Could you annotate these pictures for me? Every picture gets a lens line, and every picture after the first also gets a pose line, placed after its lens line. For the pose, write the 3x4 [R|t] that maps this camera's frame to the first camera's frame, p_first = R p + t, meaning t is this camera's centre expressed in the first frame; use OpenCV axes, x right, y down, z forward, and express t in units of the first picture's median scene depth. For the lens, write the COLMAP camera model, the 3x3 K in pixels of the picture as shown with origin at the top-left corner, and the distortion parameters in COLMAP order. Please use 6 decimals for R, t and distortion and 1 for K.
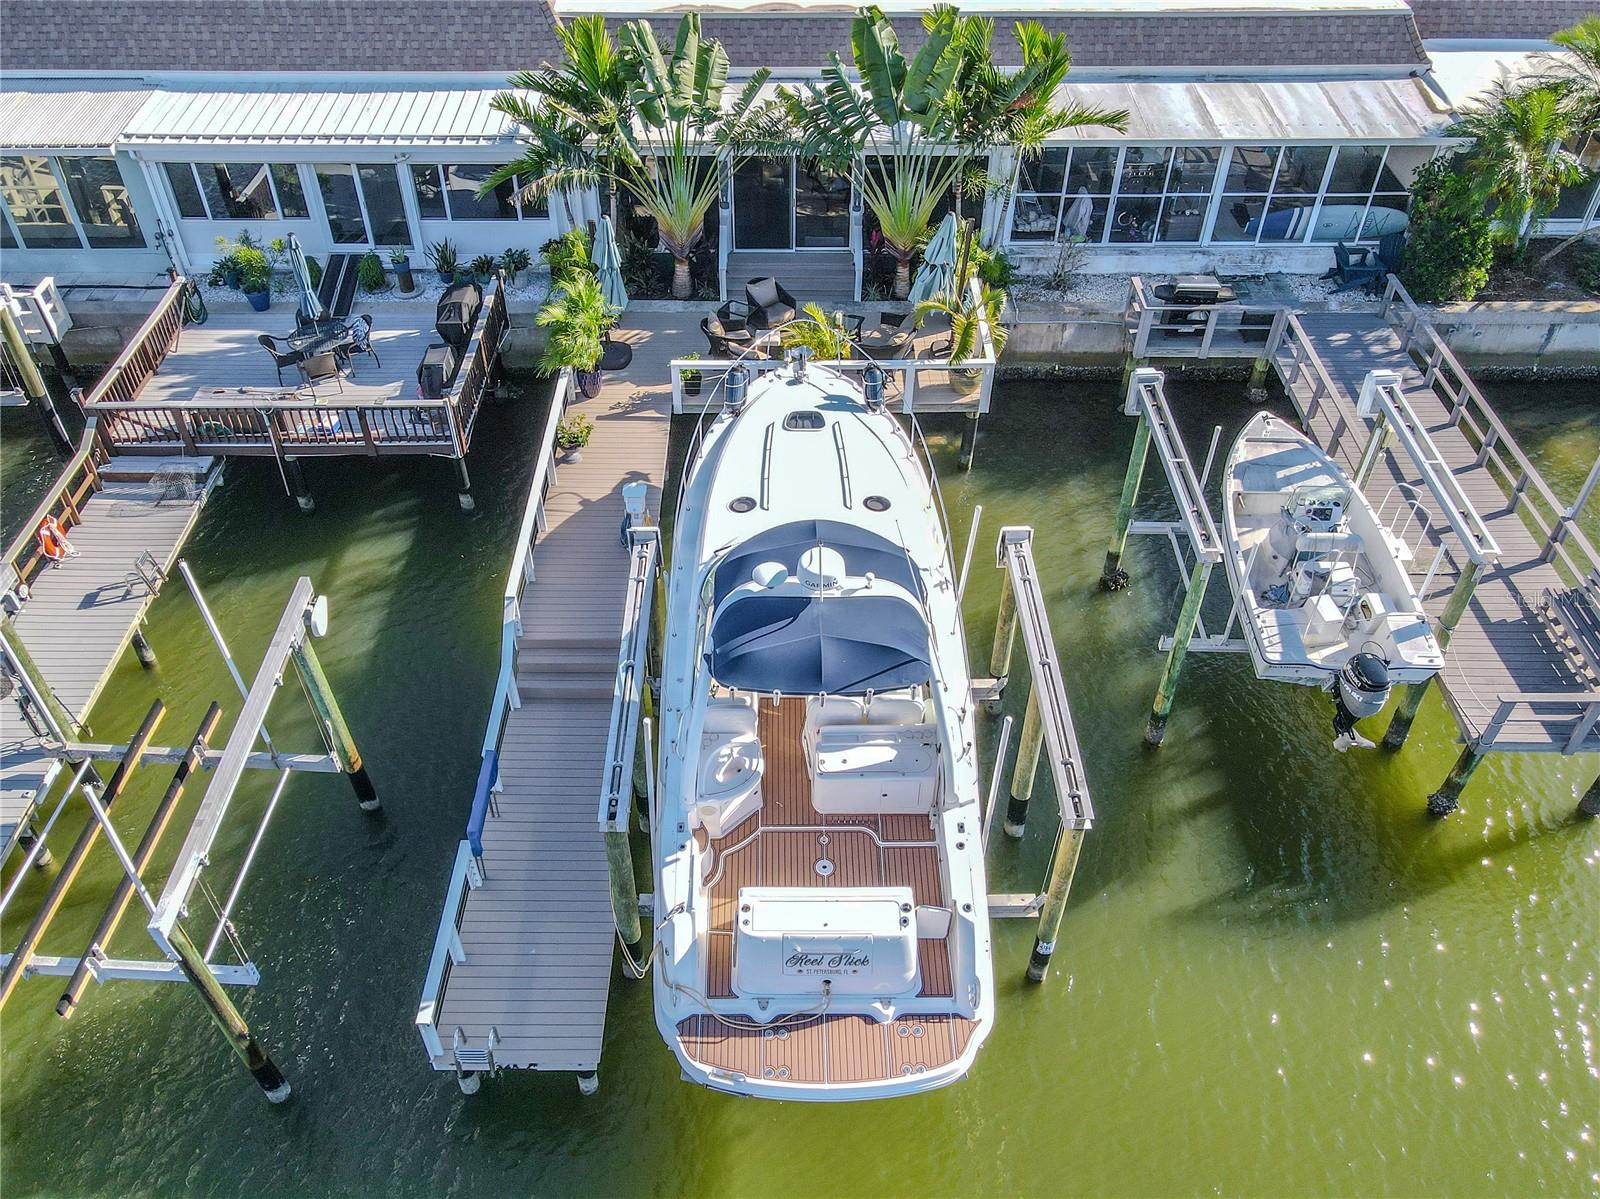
lens RADIAL K [[1263.4, 0, 759.1], [0, 1263.4, 591.5], [0, 0, 1]] dist [0.011361, 0.010269]
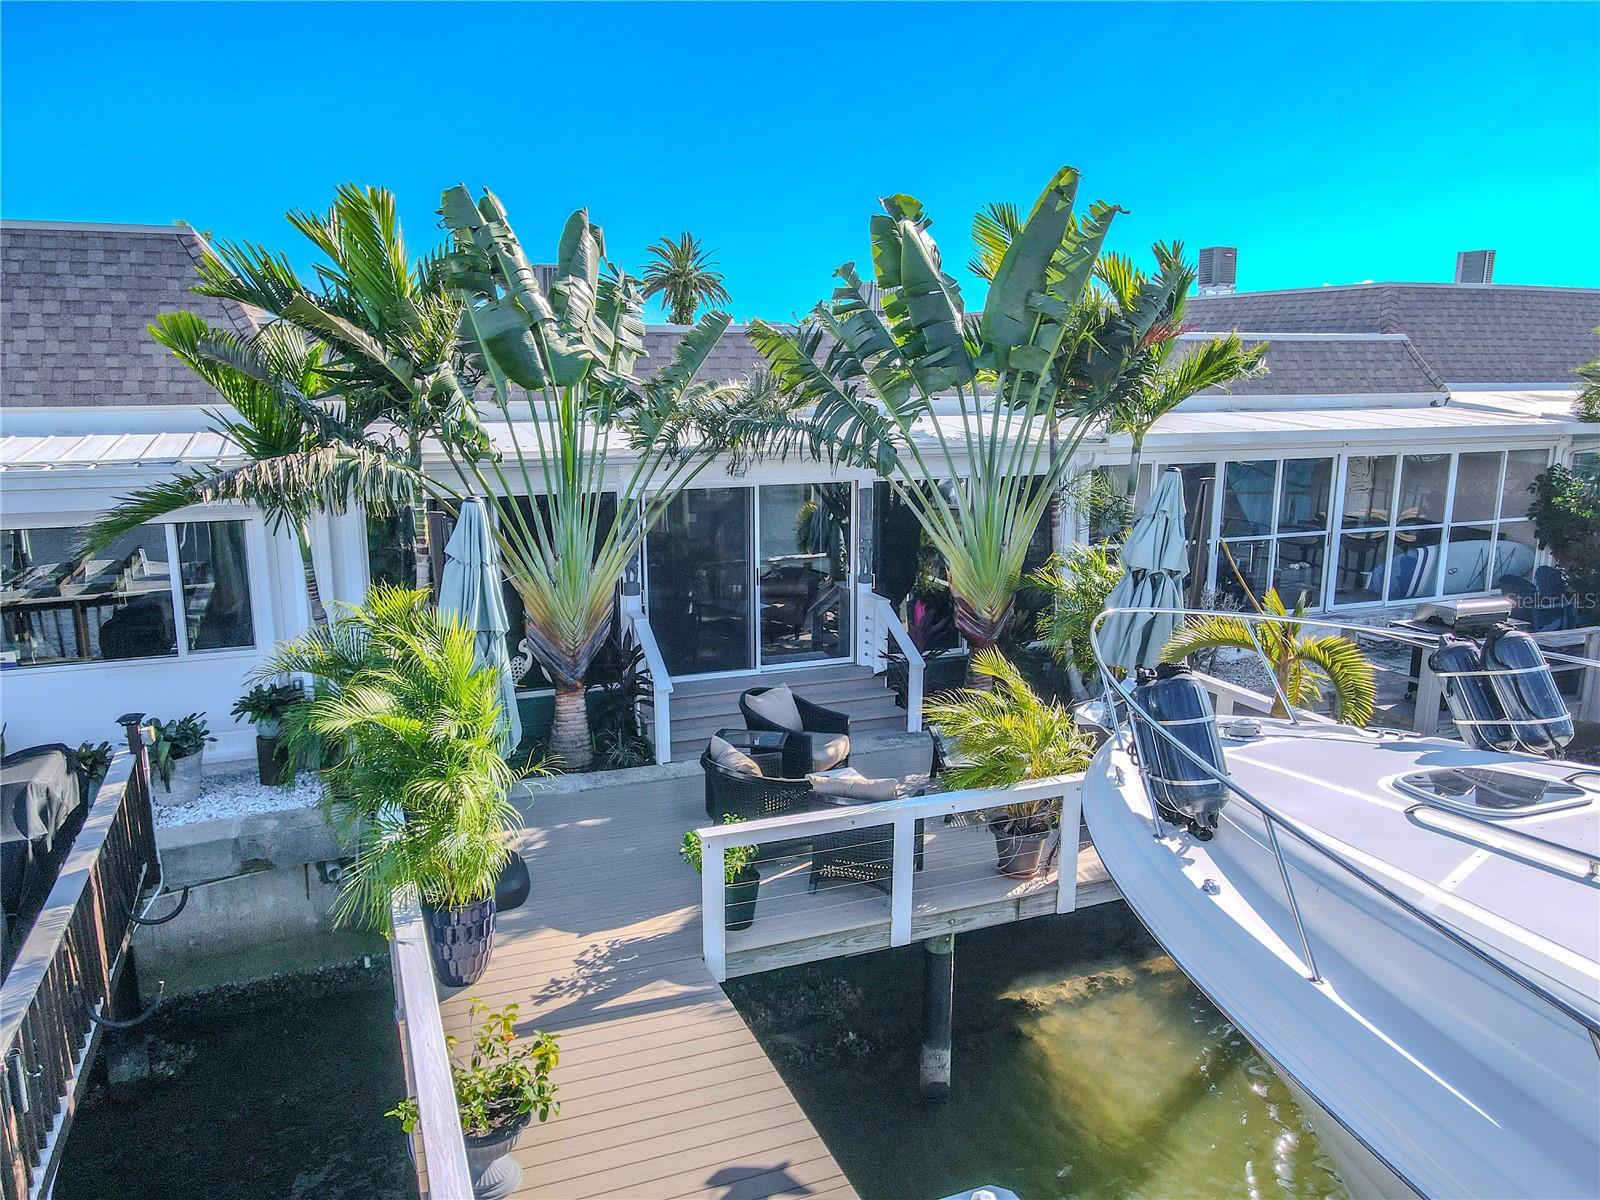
lens RADIAL K [[1160.0, 0, 779.4], [0, 1160.0, 603.8], [0, 0, 1]] dist [0.018803, 0.001117]
pose [[0.922101, -0.066009, 0.381279, -0.156387], [0.252628, 0.849063, -0.463973, -0.068782], [-0.293103, 0.524151, 0.799597, 0.626898]]
